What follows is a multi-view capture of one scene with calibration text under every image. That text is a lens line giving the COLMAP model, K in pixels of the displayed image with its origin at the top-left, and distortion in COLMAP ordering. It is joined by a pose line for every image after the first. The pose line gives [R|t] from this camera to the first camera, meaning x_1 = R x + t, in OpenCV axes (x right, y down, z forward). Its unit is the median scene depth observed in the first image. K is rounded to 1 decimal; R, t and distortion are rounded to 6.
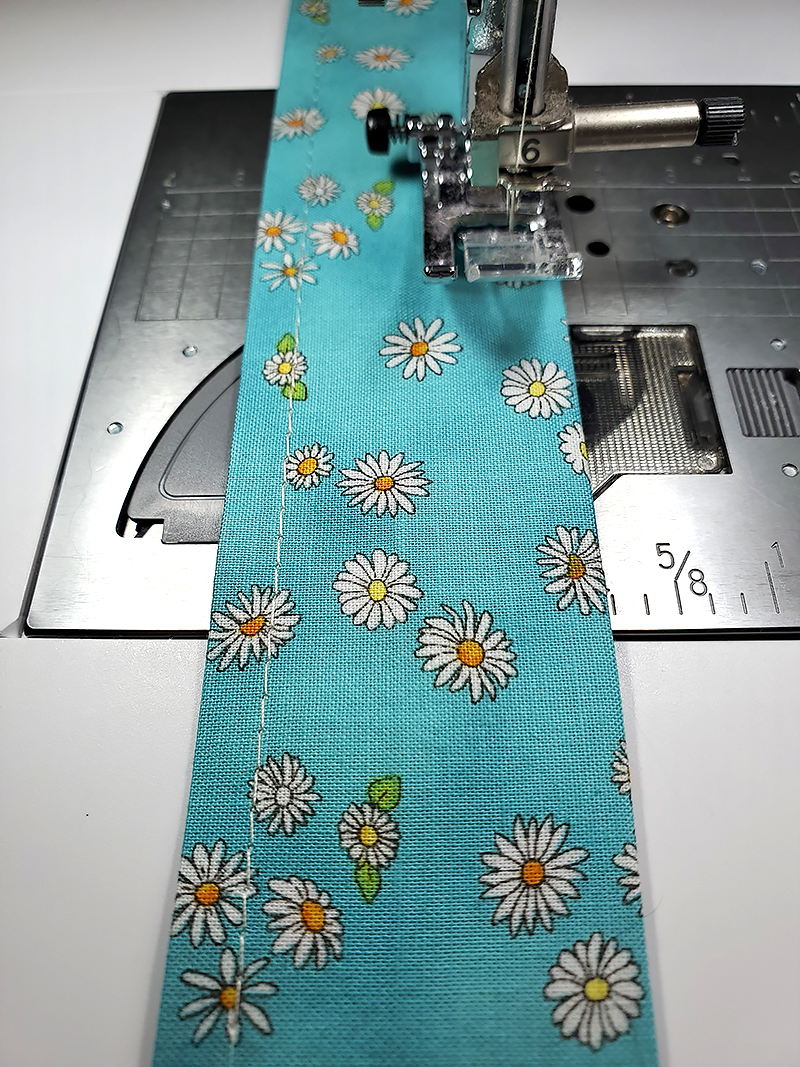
lens RADIAL K [[810.6, 0, 400.0], [0, 810.6, 533.5], [0, 0, 1]] dist [-0.152977, 0.151482]
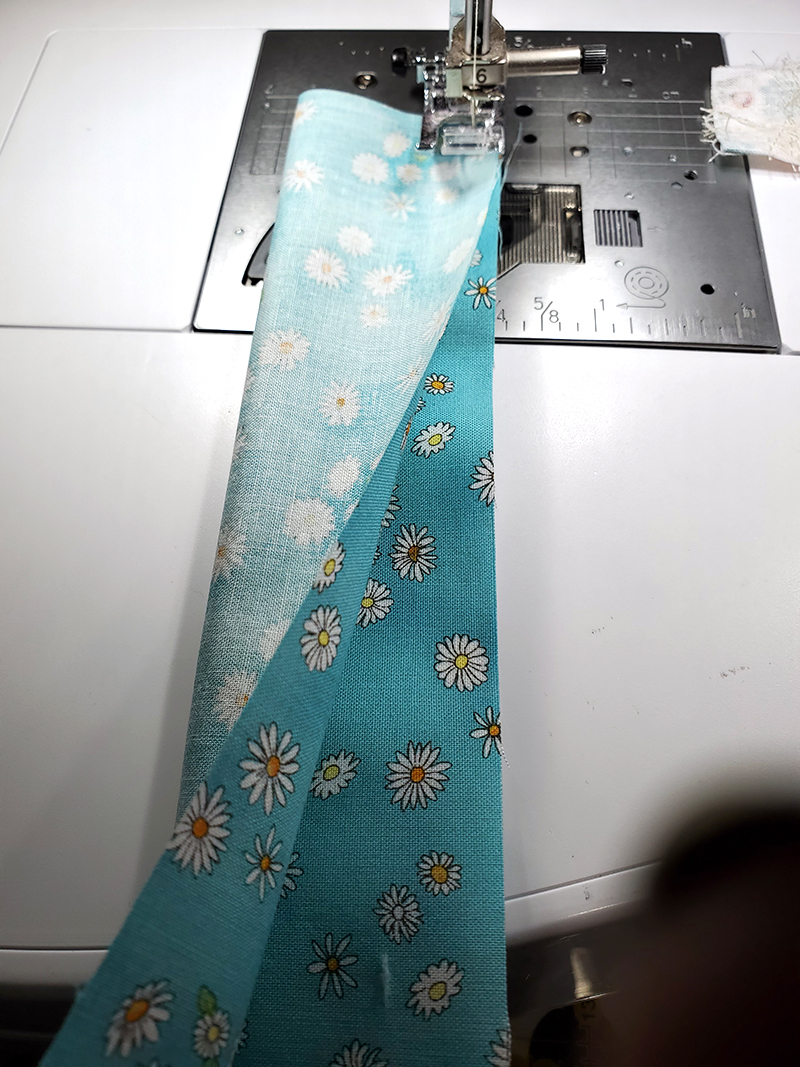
lens RADIAL K [[810.6, 0, 400.0], [0, 810.6, 533.5], [0, 0, 1]] dist [-0.152977, 0.151482]
pose [[0.997356, 0.049065, -0.053609, 0.119587], [-0.044456, 0.995471, 0.084032, 0.351136], [0.057489, -0.081427, 0.995020, -0.745313]]
